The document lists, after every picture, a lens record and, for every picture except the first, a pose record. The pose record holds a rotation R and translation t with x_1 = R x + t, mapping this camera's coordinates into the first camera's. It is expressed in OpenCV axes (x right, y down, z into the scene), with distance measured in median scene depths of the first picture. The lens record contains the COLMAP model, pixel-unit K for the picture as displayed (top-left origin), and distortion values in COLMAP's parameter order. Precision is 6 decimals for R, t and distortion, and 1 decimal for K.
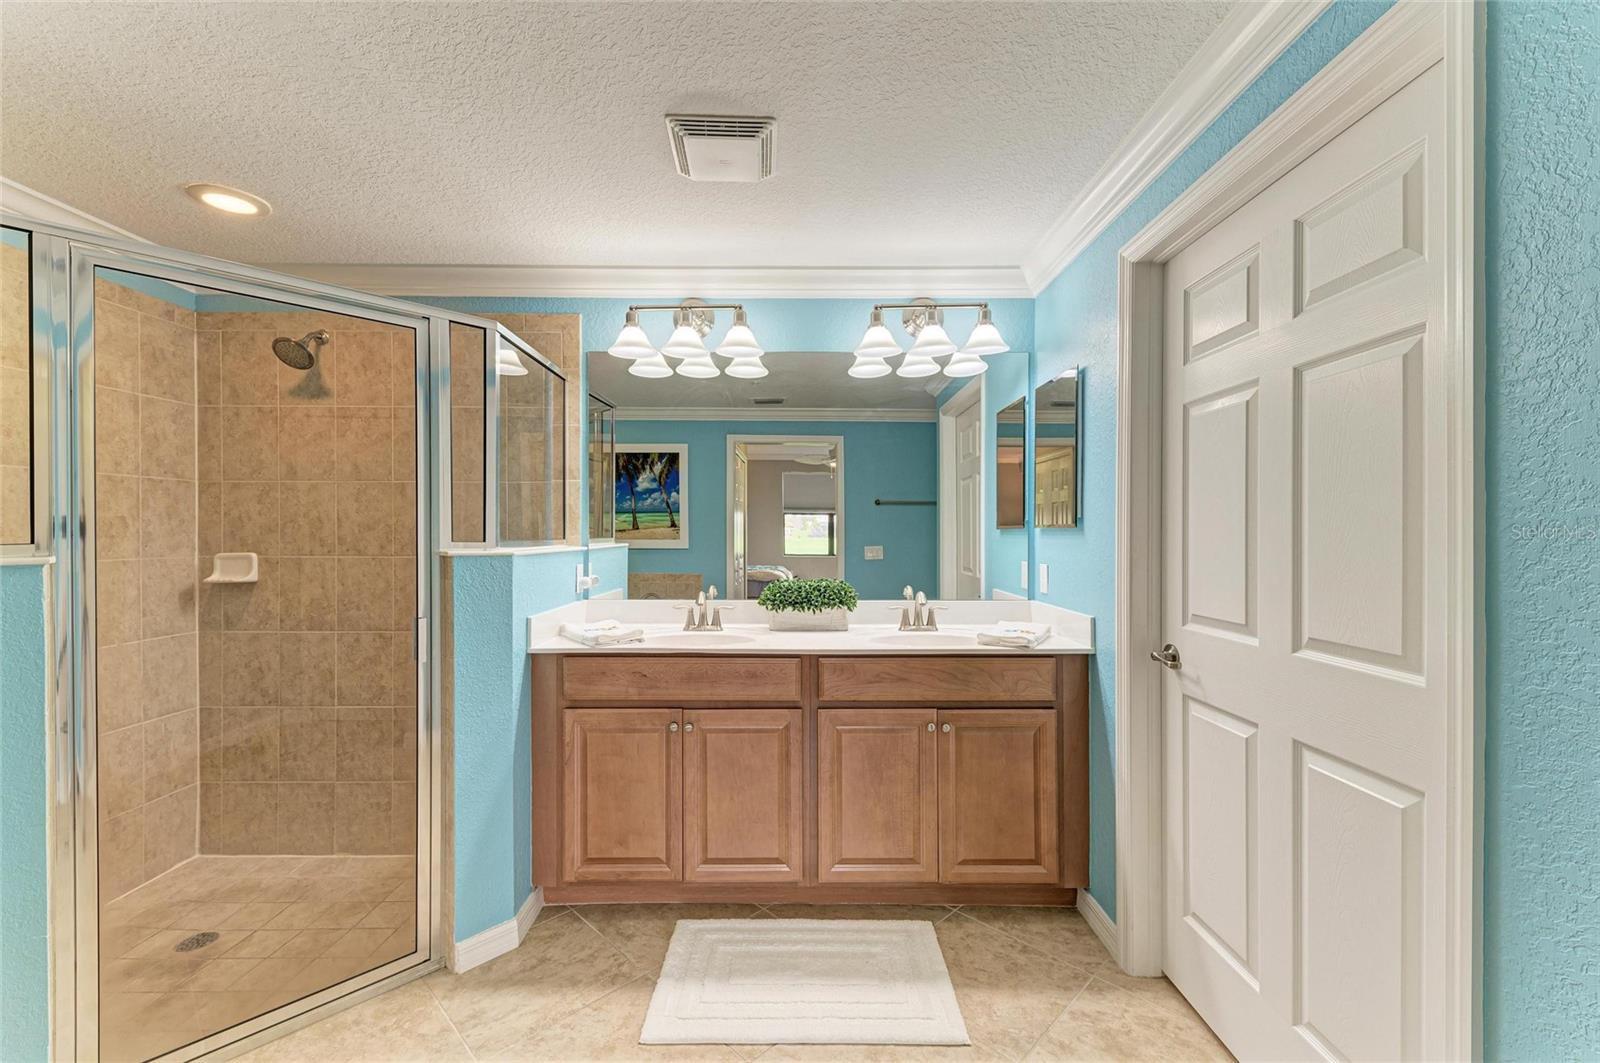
lens RADIAL K [[749.9, 0, 800.0], [0, 749.9, 531.5], [0, 0, 1]] dist [0.003182, 0.000556]
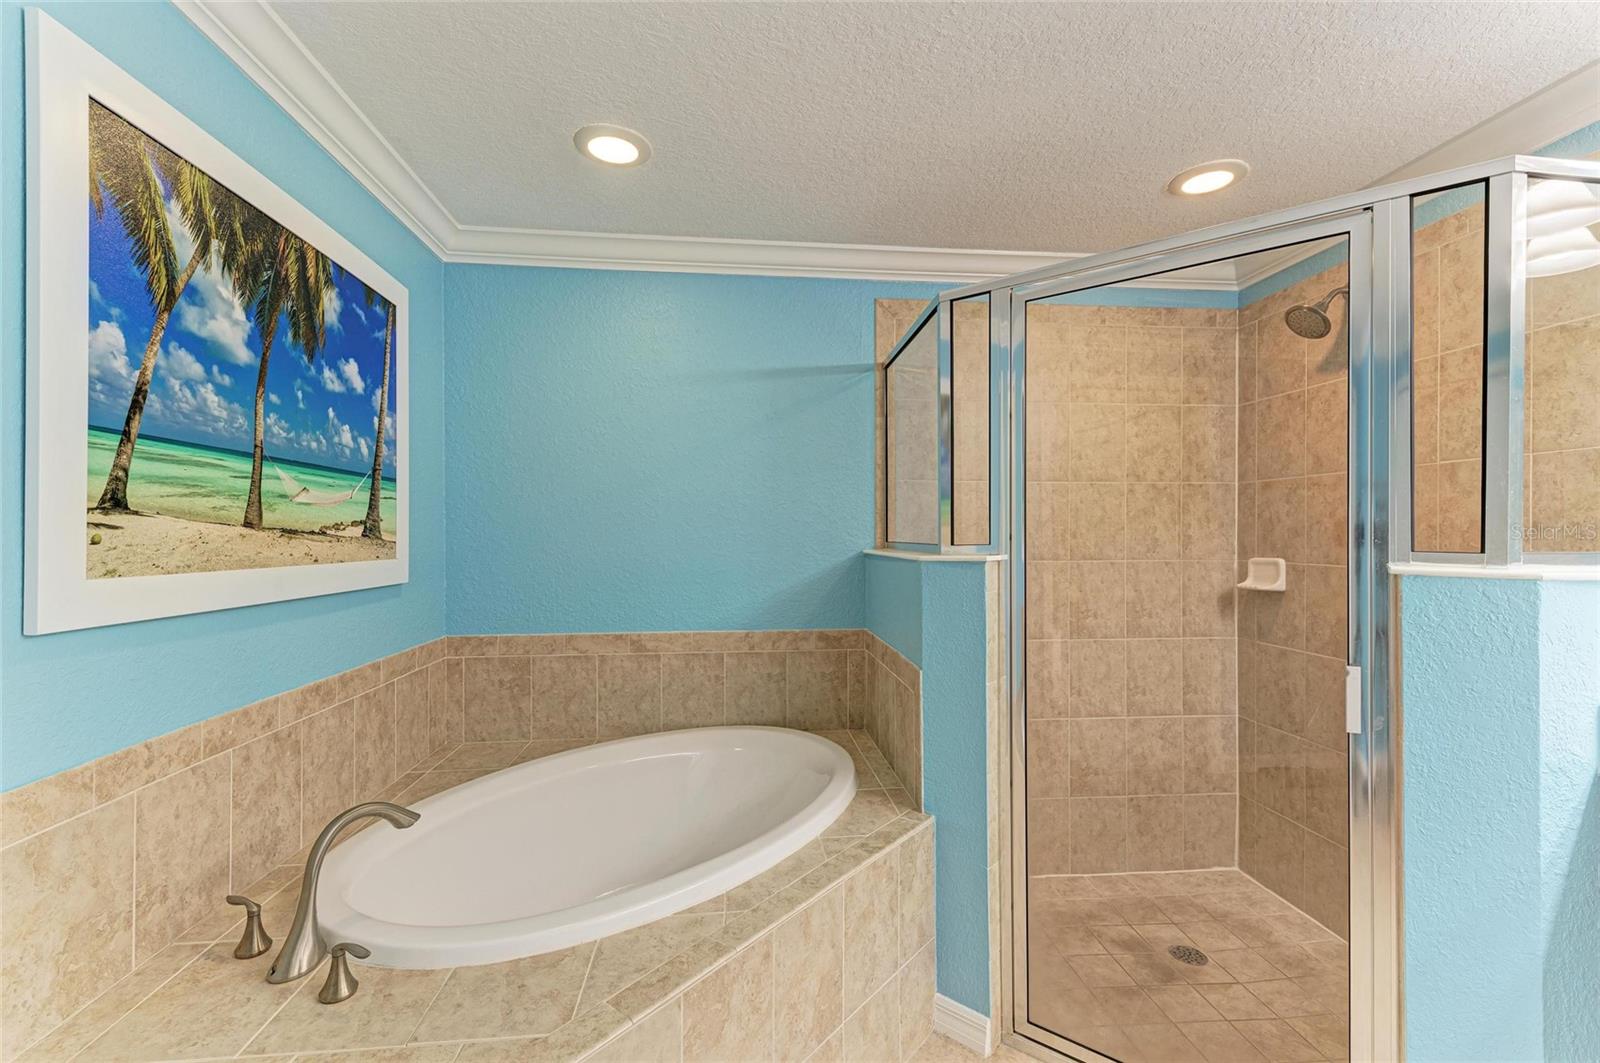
lens RADIAL K [[704.2, 0, 800.8], [0, 704.2, 535.5], [0, 0, 1]] dist [0.013143, 0.000071]
pose [[0.089523, 0.001516, -0.995984, 0.061100], [-0.000300, 0.999999, 0.001495, -0.000223], [0.995985, 0.000165, 0.089524, 0.359645]]
